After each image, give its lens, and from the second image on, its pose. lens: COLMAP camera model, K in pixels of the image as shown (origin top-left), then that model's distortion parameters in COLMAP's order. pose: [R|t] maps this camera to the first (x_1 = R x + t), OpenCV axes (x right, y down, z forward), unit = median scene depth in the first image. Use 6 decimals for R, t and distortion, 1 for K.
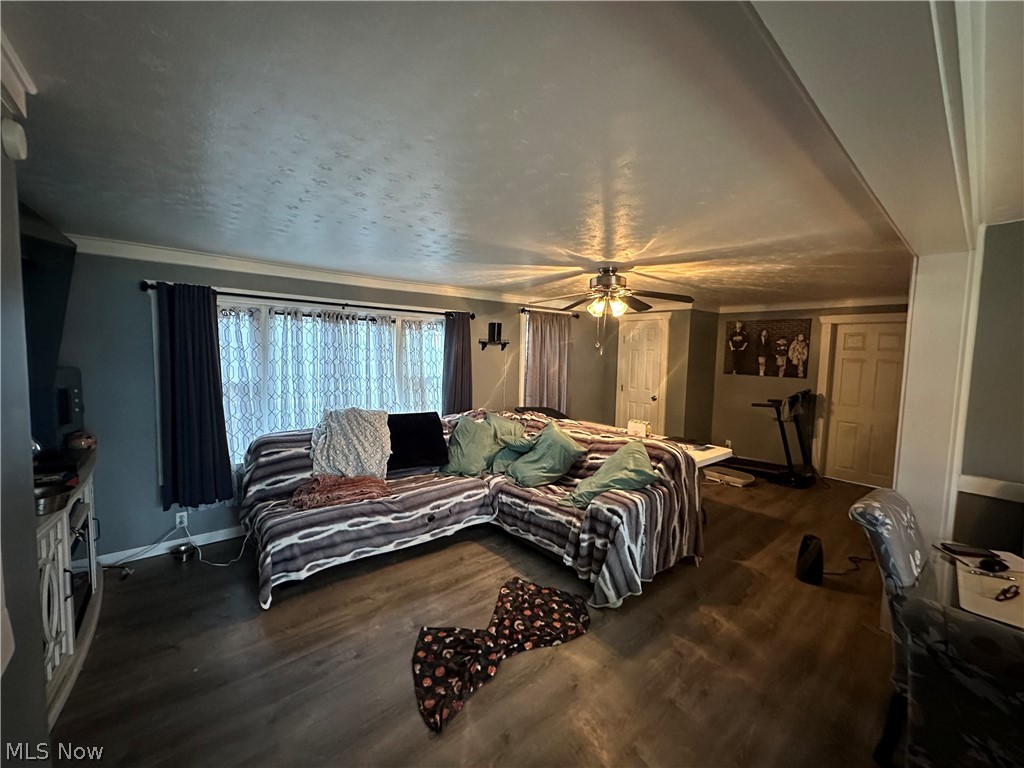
lens RADIAL K [[406.1, 0, 511.9], [0, 406.1, 381.6], [0, 0, 1]] dist [0.002059, 0.000183]
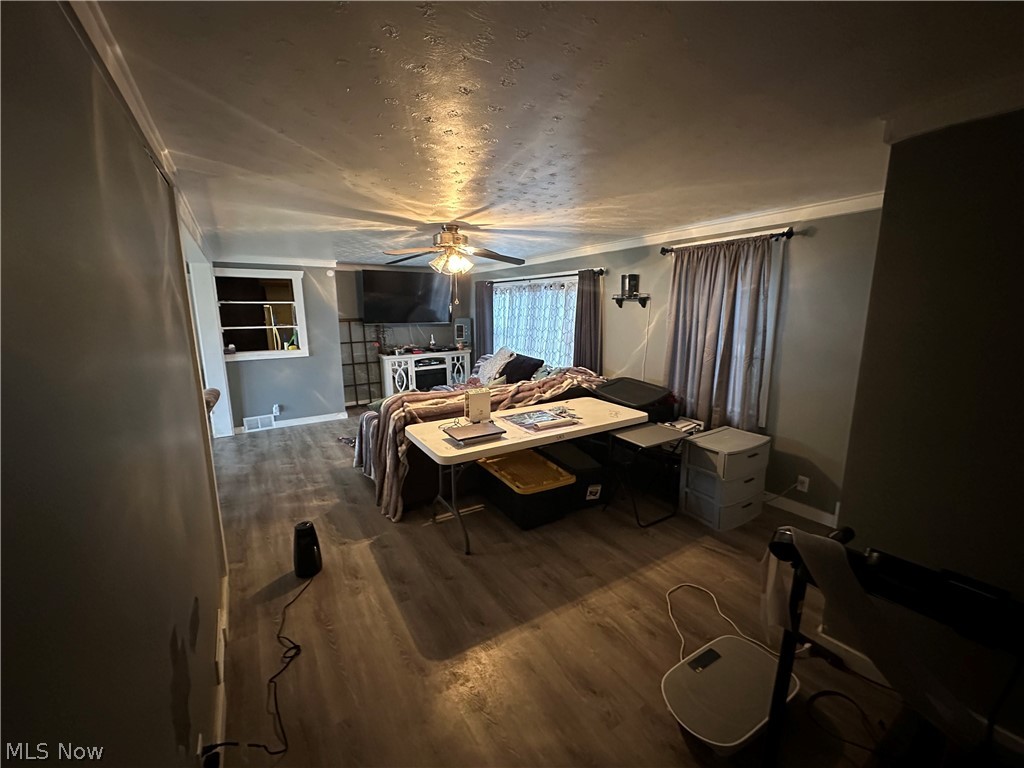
lens RADIAL K [[406.1, 0, 511.3], [0, 406.1, 382.2], [0, 0, 1]] dist [0.002059, 0.000183]
pose [[-0.127817, 0.160799, -0.978676, 0.952026], [-0.070977, 0.982757, 0.170739, -0.057404], [0.989255, 0.091287, -0.114200, 0.972079]]
